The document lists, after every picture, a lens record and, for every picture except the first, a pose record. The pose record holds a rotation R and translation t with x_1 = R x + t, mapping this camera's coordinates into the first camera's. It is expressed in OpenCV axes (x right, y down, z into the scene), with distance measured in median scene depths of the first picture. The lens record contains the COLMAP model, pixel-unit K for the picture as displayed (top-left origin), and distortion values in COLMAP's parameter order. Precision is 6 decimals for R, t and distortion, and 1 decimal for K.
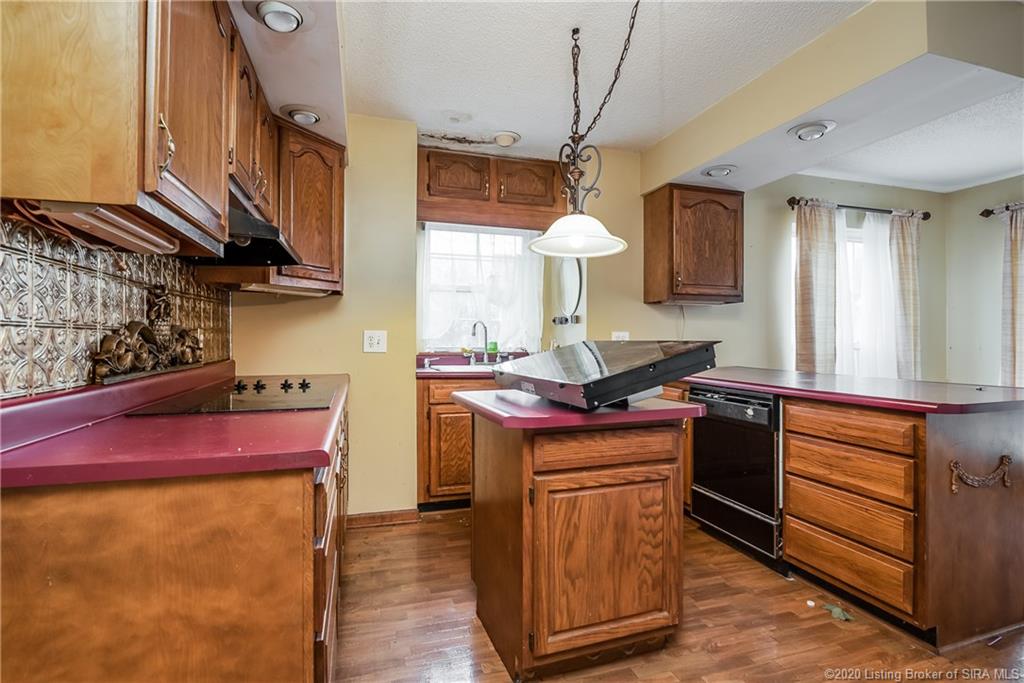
lens RADIAL K [[486.7, 0, 508.9], [0, 486.7, 341.0], [0, 0, 1]] dist [-0.002059, -0.000980]
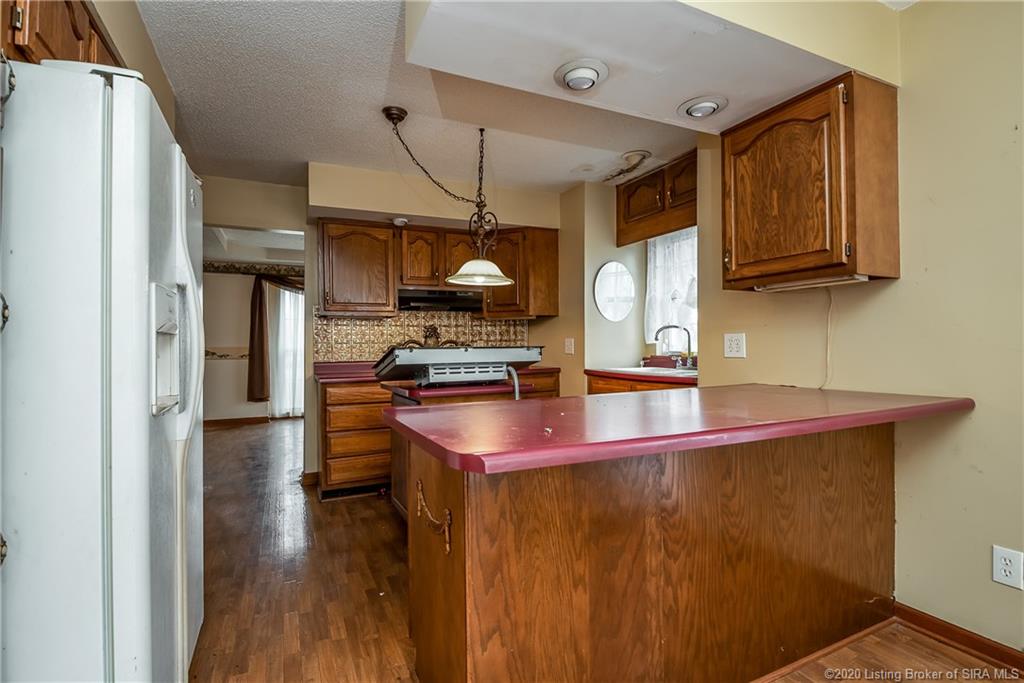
lens RADIAL K [[486.7, 0, 508.9], [0, 486.7, 341.0], [0, 0, 1]] dist [-0.002059, -0.000980]
pose [[0.138599, -0.009992, -0.990298, 0.998467], [0.011463, 0.999898, -0.008485, -0.004469], [0.990282, -0.010176, 0.138700, 0.563727]]
